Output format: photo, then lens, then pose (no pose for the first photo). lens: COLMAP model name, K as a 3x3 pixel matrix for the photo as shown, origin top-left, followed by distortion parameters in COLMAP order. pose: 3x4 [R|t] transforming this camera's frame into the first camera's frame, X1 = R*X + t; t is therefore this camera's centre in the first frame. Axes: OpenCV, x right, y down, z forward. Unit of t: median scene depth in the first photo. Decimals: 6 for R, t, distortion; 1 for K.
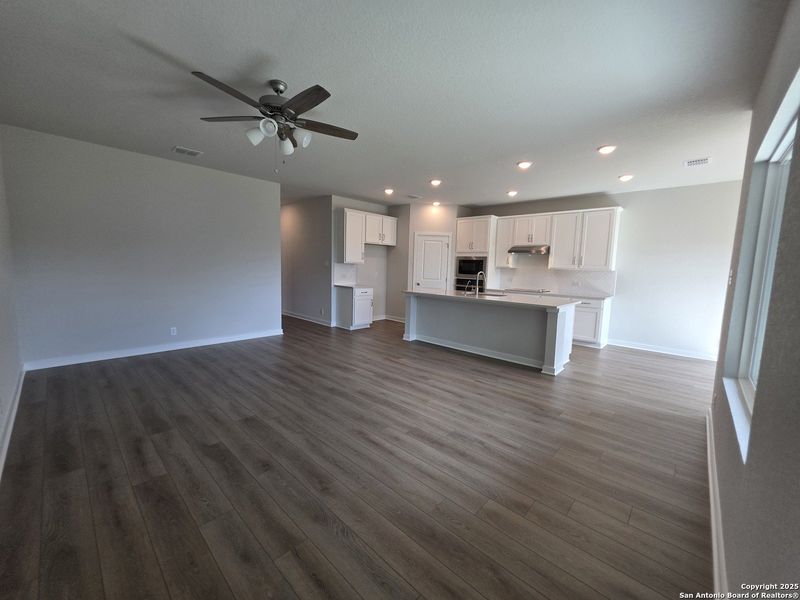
lens RADIAL K [[322.7, 0, 395.5], [0, 322.7, 303.0], [0, 0, 1]] dist [0.003177, 0.000902]
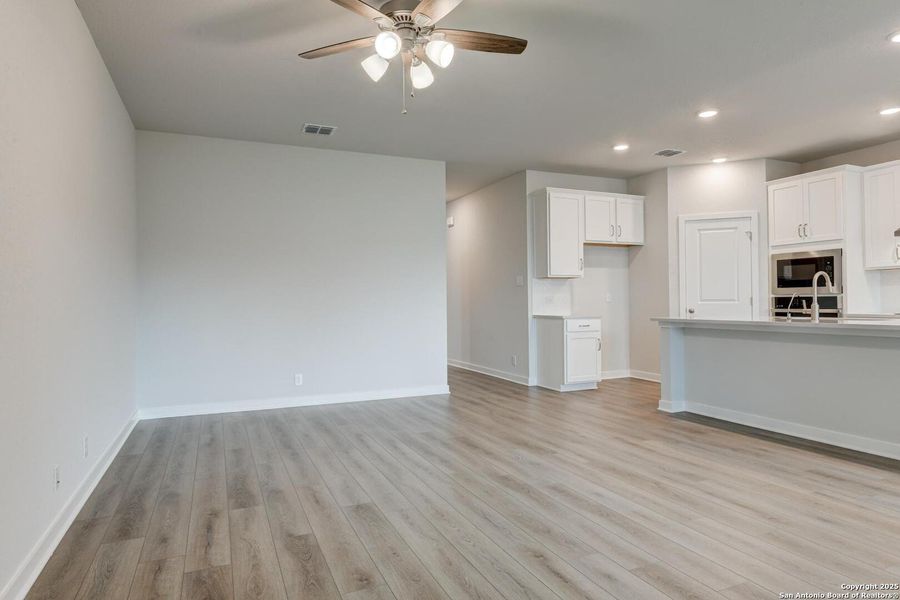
lens RADIAL K [[526.4, 0, 438.1], [0, 526.4, 298.9], [0, 0, 1]] dist [0.002871, -0.004660]
pose [[0.916219, -0.041454, -0.398528, 0.044466], [-0.009478, 0.992113, -0.124989, 0.043766], [0.400566, 0.118295, 0.908600, 0.049043]]
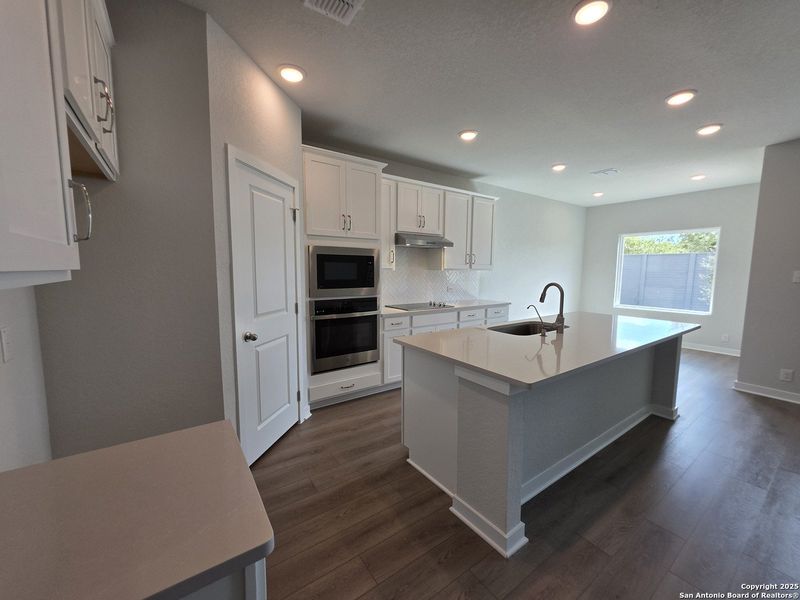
lens RADIAL K [[322.7, 0, 403.1], [0, 322.7, 302.9], [0, 0, 1]] dist [0.003177, 0.000902]
pose [[0.190541, -0.132757, 0.972661, -0.226679], [0.112769, 0.987215, 0.112652, -0.134384], [-0.975181, 0.088221, 0.203075, 1.025573]]
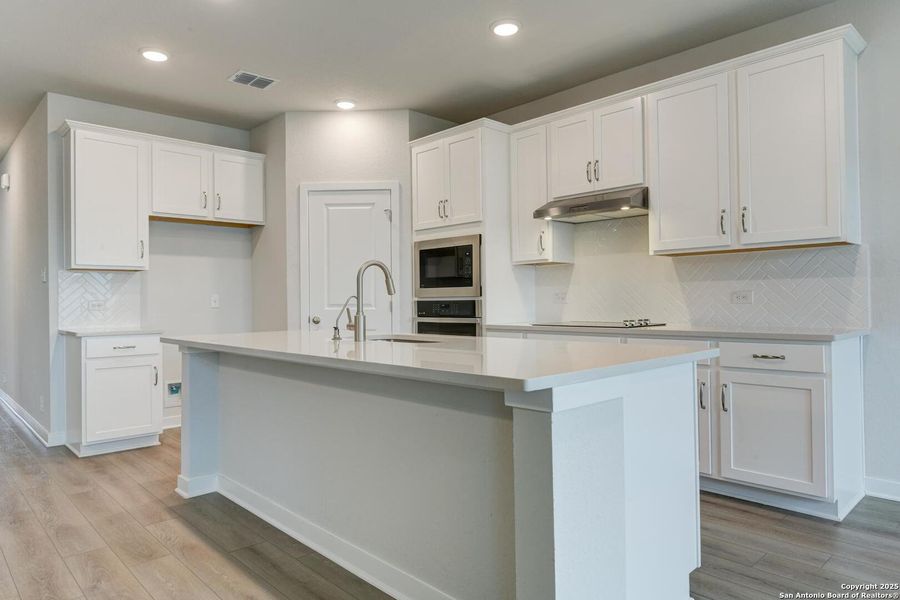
lens RADIAL K [[580.0, 0, 432.5], [0, 580.0, 296.0], [0, 0, 1]] dist [-0.009994, 0.003815]
pose [[0.996235, -0.040427, -0.076692, 0.324933], [0.030081, 0.990852, -0.131560, 0.005007], [0.081309, 0.128757, 0.988337, 0.448661]]
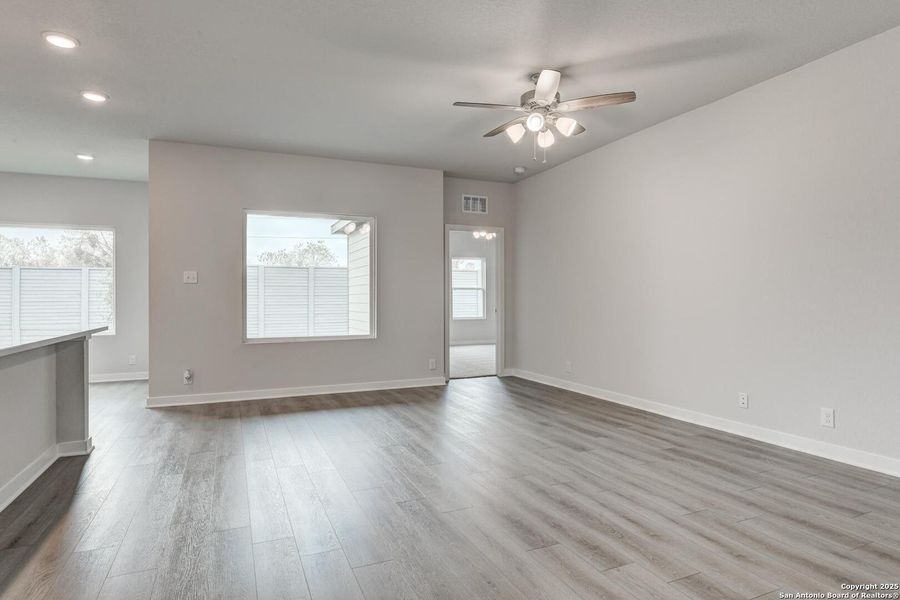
lens RADIAL K [[493.3, 0, 443.7], [0, 493.3, 294.5], [0, 0, 1]] dist [0.001641, -0.004029]
pose [[-0.919040, -0.021198, 0.393593, -0.296369], [0.024338, 0.993596, 0.110342, -0.090929], [-0.393411, 0.110988, -0.912639, 1.081570]]
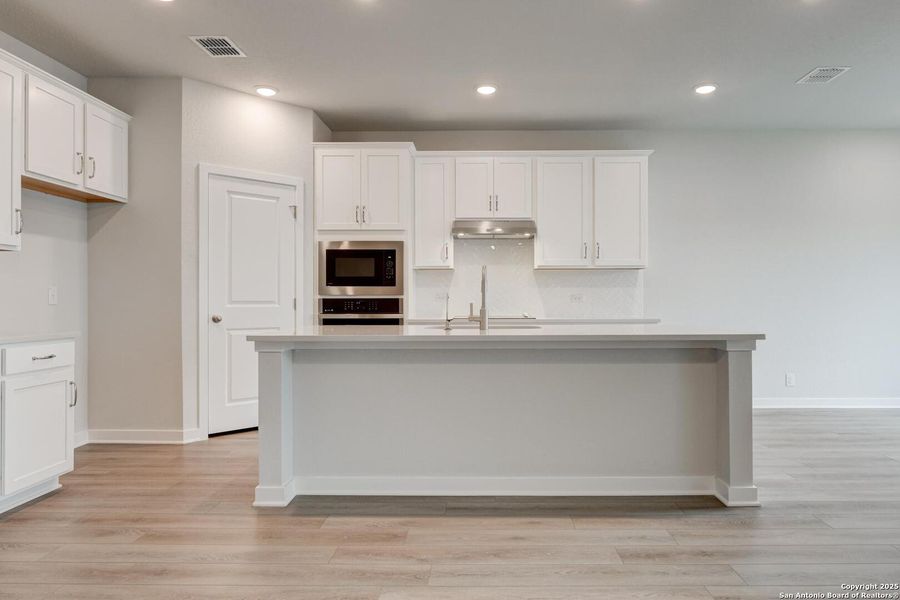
lens RADIAL K [[580.0, 0, 481.1], [0, 580.0, 302.8], [0, 0, 1]] dist [-0.009994, 0.003815]
pose [[0.729587, -0.034060, 0.683039, -0.175168], [0.103811, 0.992701, -0.061385, -0.013481], [-0.675963, 0.115693, 0.727798, 0.481744]]
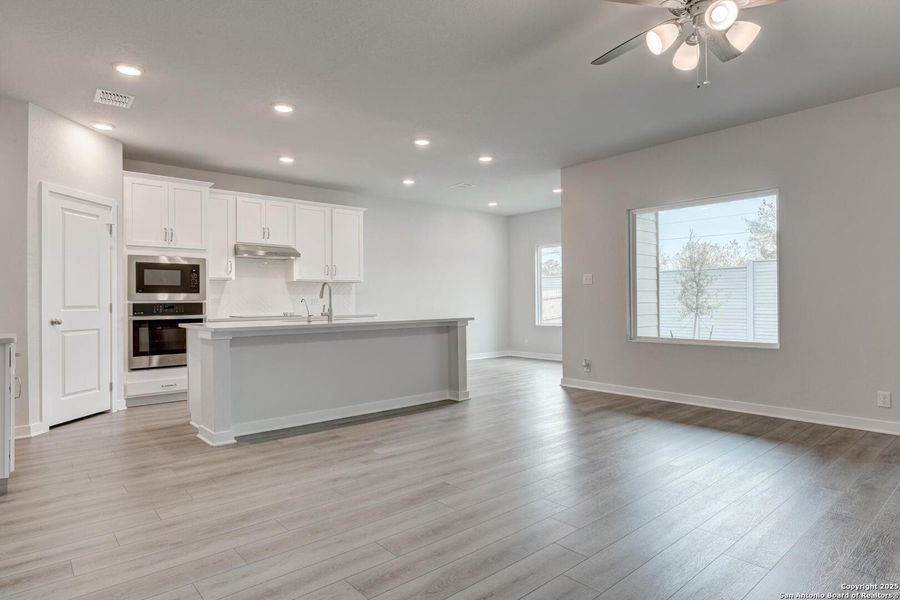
lens RADIAL K [[507.9, 0, 450.6], [0, 507.9, 301.9], [0, 0, 1]] dist [0.007546, -0.008926]
pose [[0.099399, -0.030051, 0.994594, -0.589707], [0.131401, 0.991187, 0.016816, -0.041248], [-0.986334, 0.129019, 0.102471, 0.624388]]
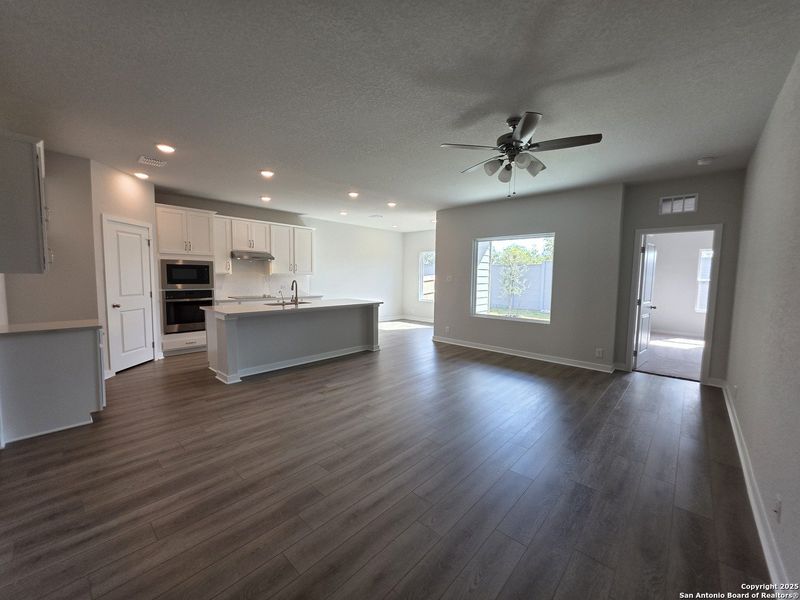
lens RADIAL K [[322.7, 0, 405.0], [0, 322.7, 299.6], [0, 0, 1]] dist [0.003177, 0.000902]
pose [[-0.022177, -0.105011, 0.994224, -0.654684], [0.101855, 0.989056, 0.106738, -0.099964], [-0.994552, 0.103634, -0.011239, 0.624574]]
